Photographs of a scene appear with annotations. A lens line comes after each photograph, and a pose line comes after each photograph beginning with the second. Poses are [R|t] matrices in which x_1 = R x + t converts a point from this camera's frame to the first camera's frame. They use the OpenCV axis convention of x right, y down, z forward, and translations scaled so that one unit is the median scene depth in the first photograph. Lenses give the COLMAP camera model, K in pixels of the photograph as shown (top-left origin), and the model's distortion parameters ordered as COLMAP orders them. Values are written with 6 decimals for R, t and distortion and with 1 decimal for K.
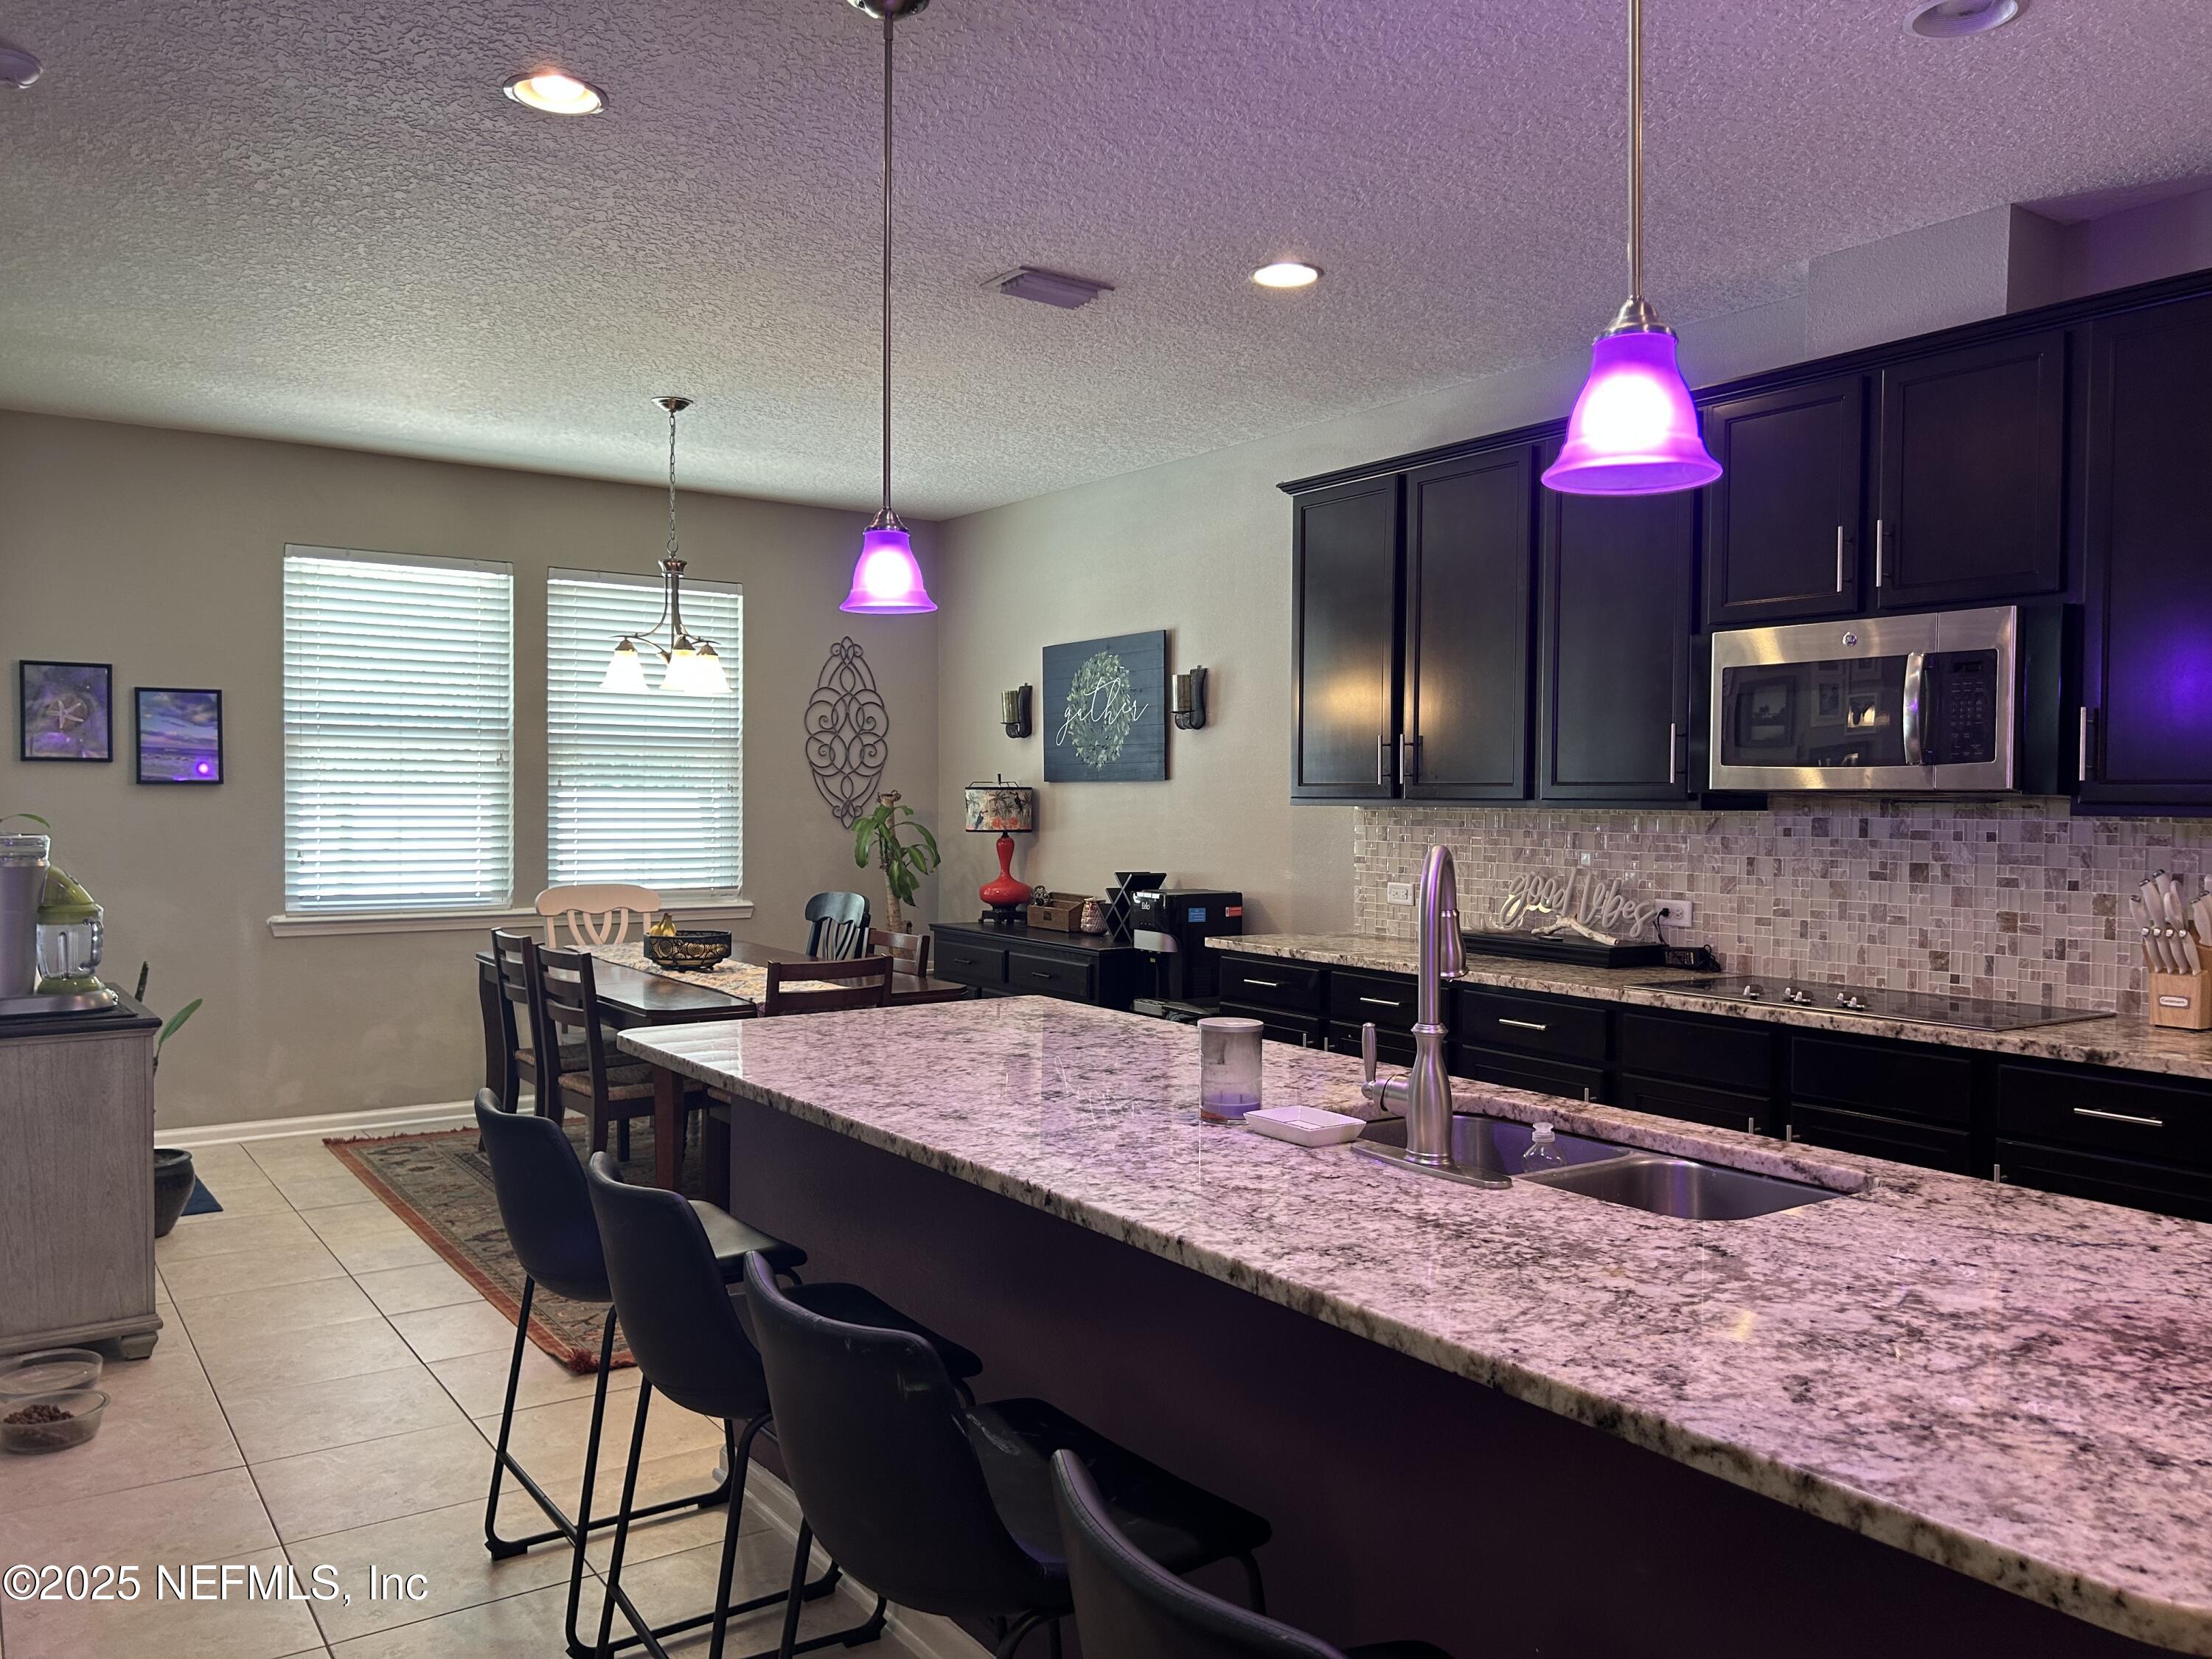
lens RADIAL K [[1675.7, 0, 1106.7], [0, 1675.7, 823.6], [0, 0, 1]] dist [0.219878, -0.432625]
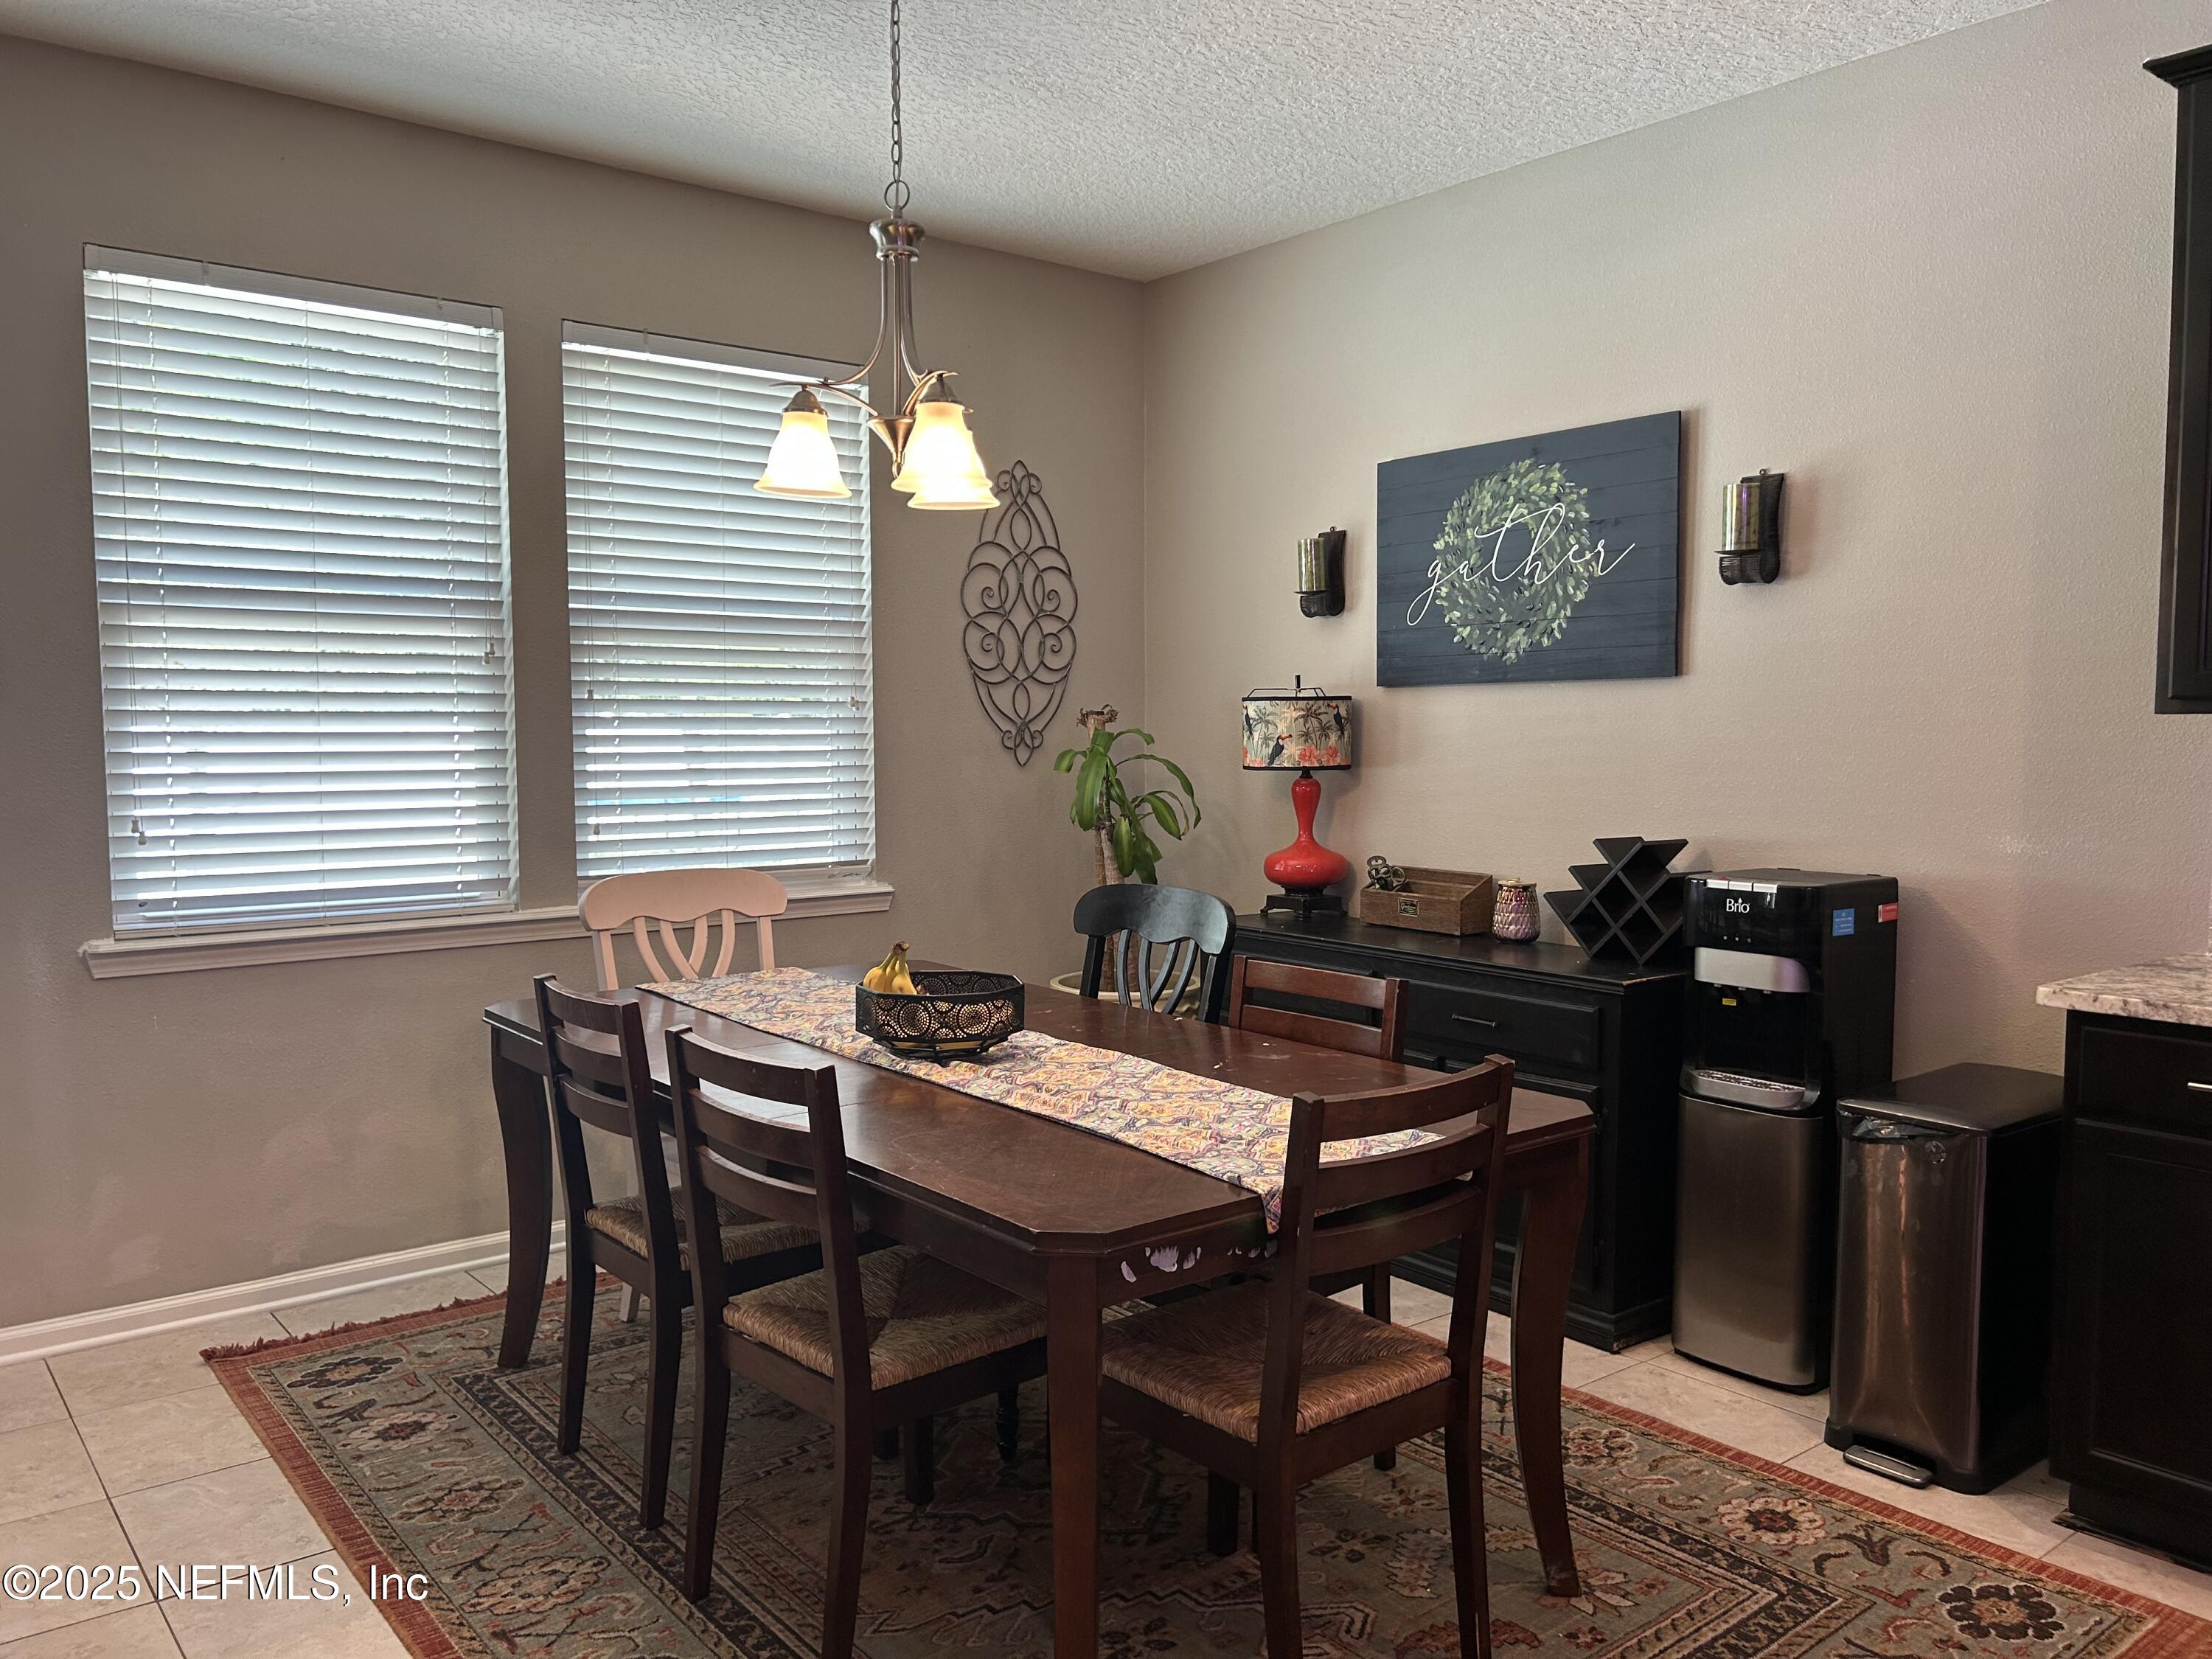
lens RADIAL K [[1661.3, 0, 1108.7], [0, 1661.3, 832.8], [0, 0, 1]] dist [0.123074, -0.160979]
pose [[0.996783, -0.015214, 0.078694, -0.191416], [0.011344, 0.998715, 0.049390, -0.002954], [-0.079344, -0.048338, 0.995675, 0.412151]]
